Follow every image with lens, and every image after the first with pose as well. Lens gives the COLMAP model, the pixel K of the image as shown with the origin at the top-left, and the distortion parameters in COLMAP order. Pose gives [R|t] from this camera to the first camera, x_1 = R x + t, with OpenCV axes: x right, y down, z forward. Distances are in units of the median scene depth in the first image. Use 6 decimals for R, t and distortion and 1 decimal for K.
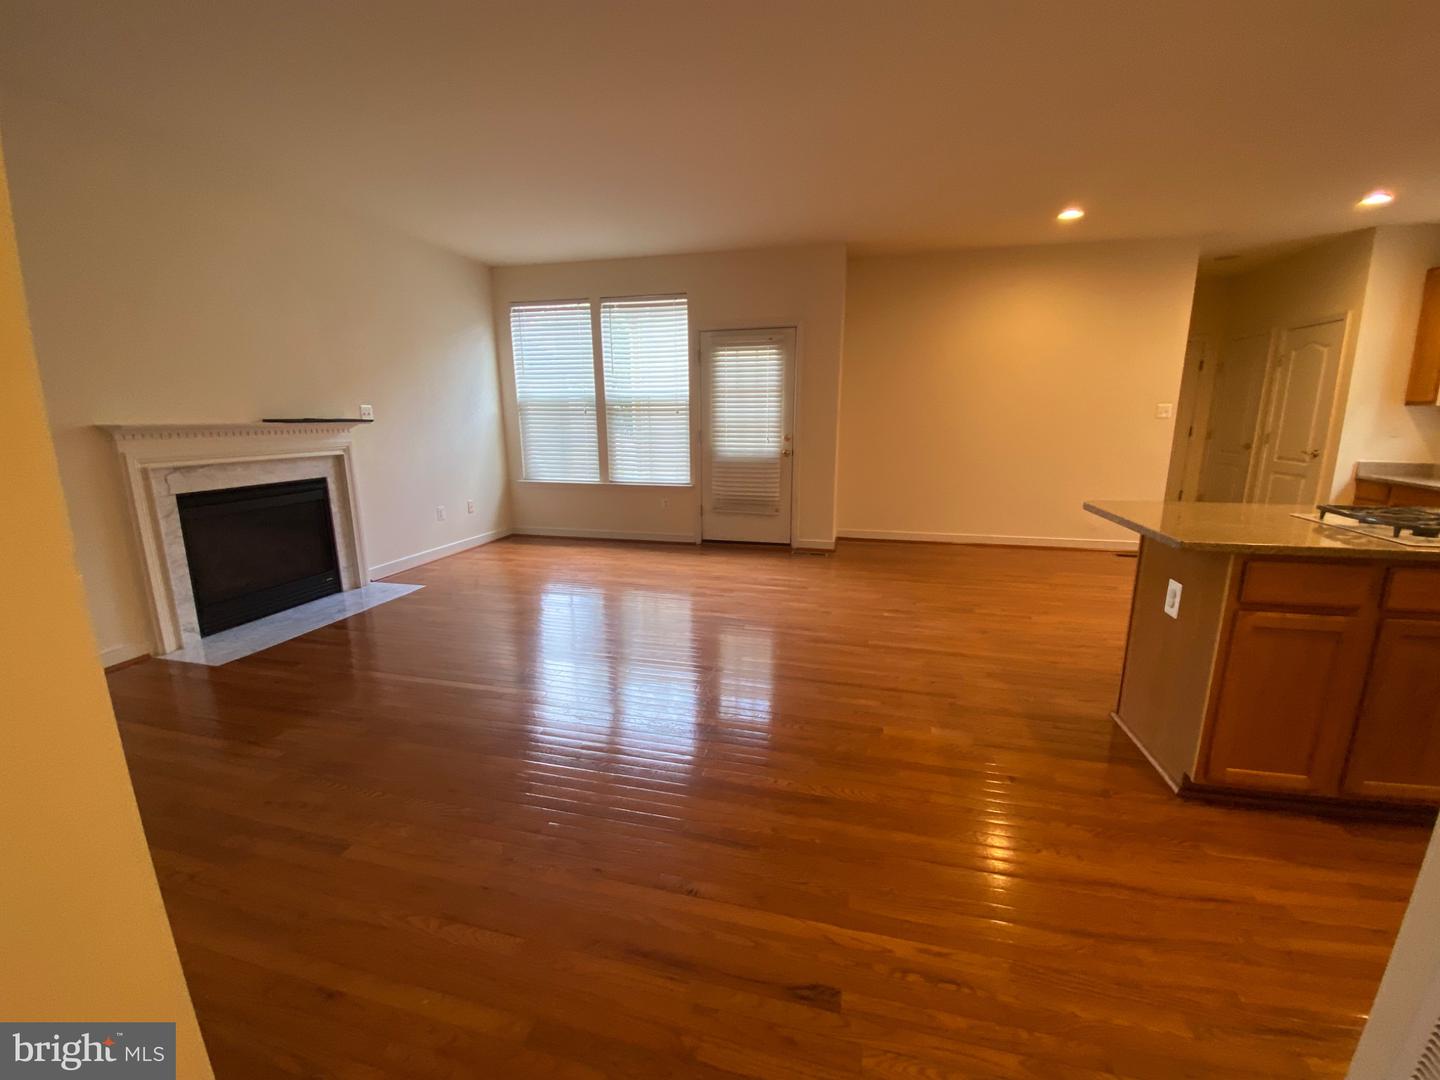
lens RADIAL K [[591.9, 0, 717.6], [0, 591.9, 534.3], [0, 0, 1]] dist [0.040280, -0.029926]
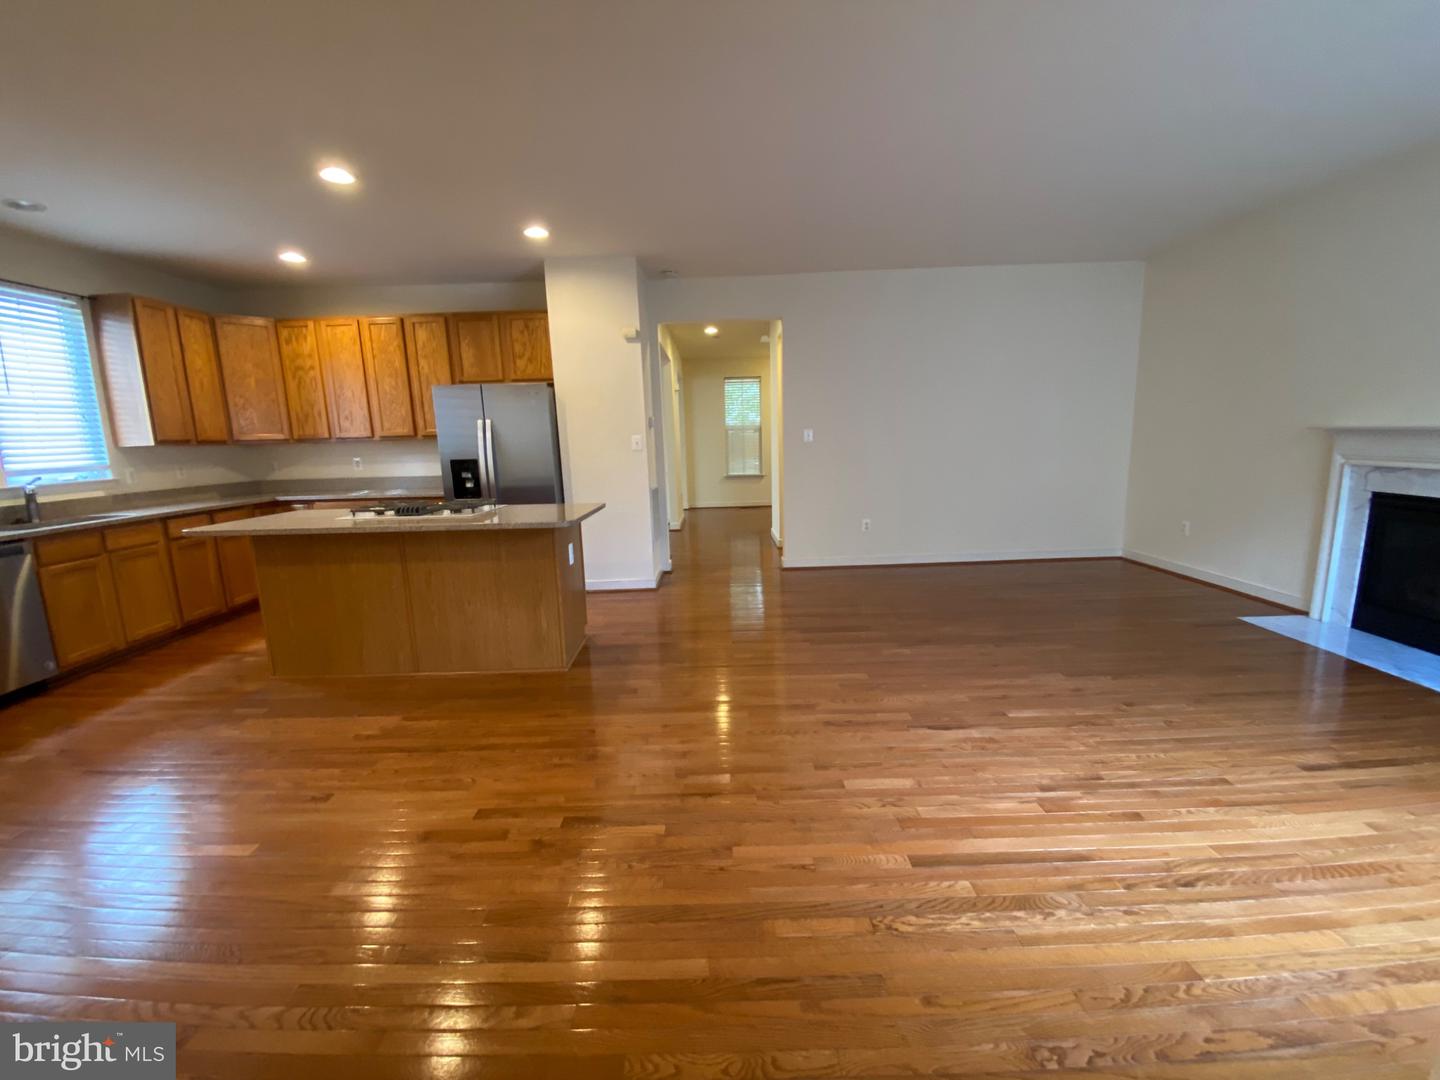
lens RADIAL K [[591.9, 0, 717.6], [0, 591.9, 534.3], [0, 0, 1]] dist [0.040280, -0.029926]
pose [[-0.972190, 0.071516, -0.223009, 0.437854], [-0.011501, 0.936507, 0.350461, -0.322208], [0.233913, 0.343279, -0.909640, 1.564123]]
